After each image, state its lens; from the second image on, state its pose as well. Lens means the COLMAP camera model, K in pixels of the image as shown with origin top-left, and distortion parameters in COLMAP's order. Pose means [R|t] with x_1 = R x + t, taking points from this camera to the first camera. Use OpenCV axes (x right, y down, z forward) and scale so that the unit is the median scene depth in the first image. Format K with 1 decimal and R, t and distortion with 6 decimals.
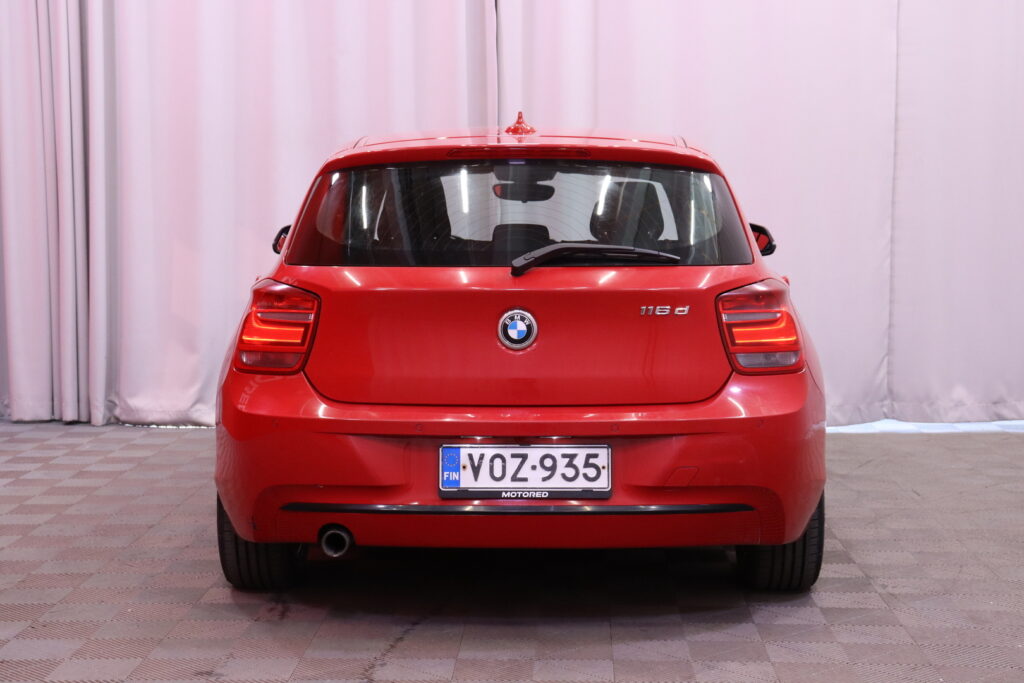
lens RADIAL K [[1955.8, 0, 512.0], [0, 1955.8, 341.5], [0, 0, 1]] dist [-0.014300, -0.030618]
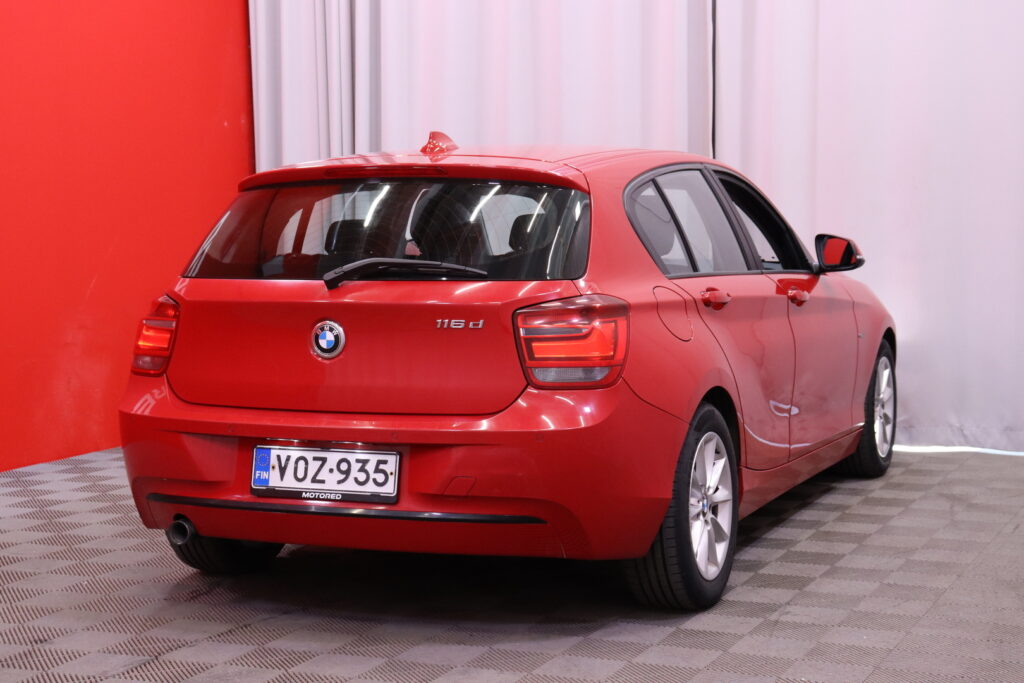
lens RADIAL K [[1955.8, 0, 512.0], [0, 1955.8, 341.5], [0, 0, 1]] dist [-0.014300, -0.030618]
pose [[0.930078, 0.020805, -0.366773, 0.486319], [-0.024144, 0.999698, -0.004520, -0.002675], [0.366569, 0.013059, 0.930299, 0.054556]]
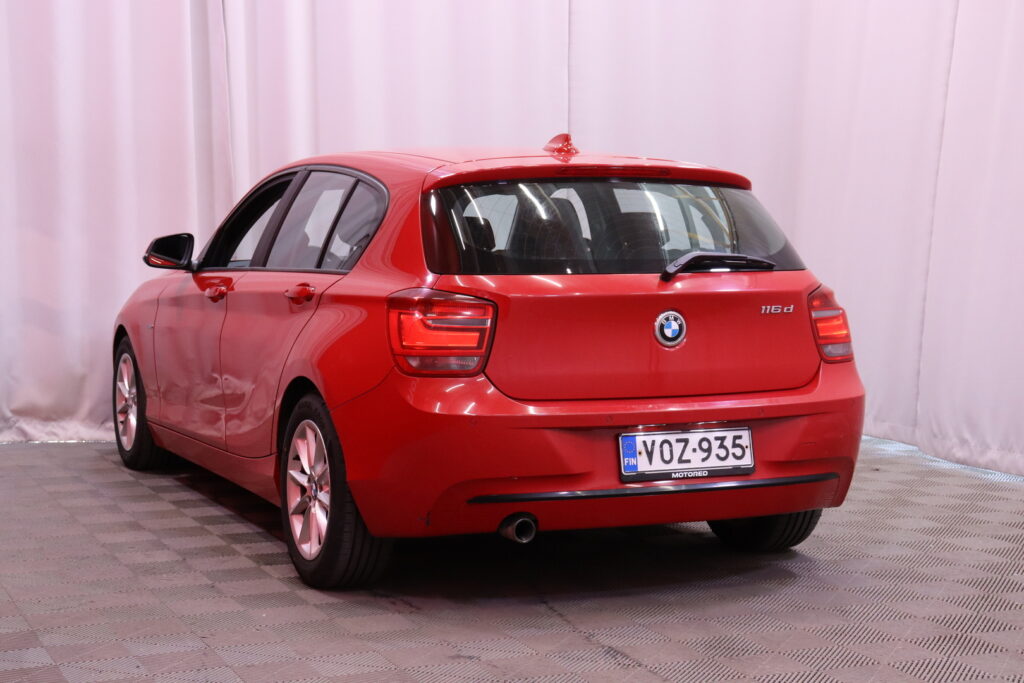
lens RADIAL K [[1955.8, 0, 512.0], [0, 1955.8, 341.5], [0, 0, 1]] dist [-0.014300, -0.030618]
pose [[0.904022, -0.027547, 0.426598, -0.564639], [0.031092, 0.999516, -0.001346, -0.000119], [-0.426354, 0.014481, 0.904441, 0.020780]]
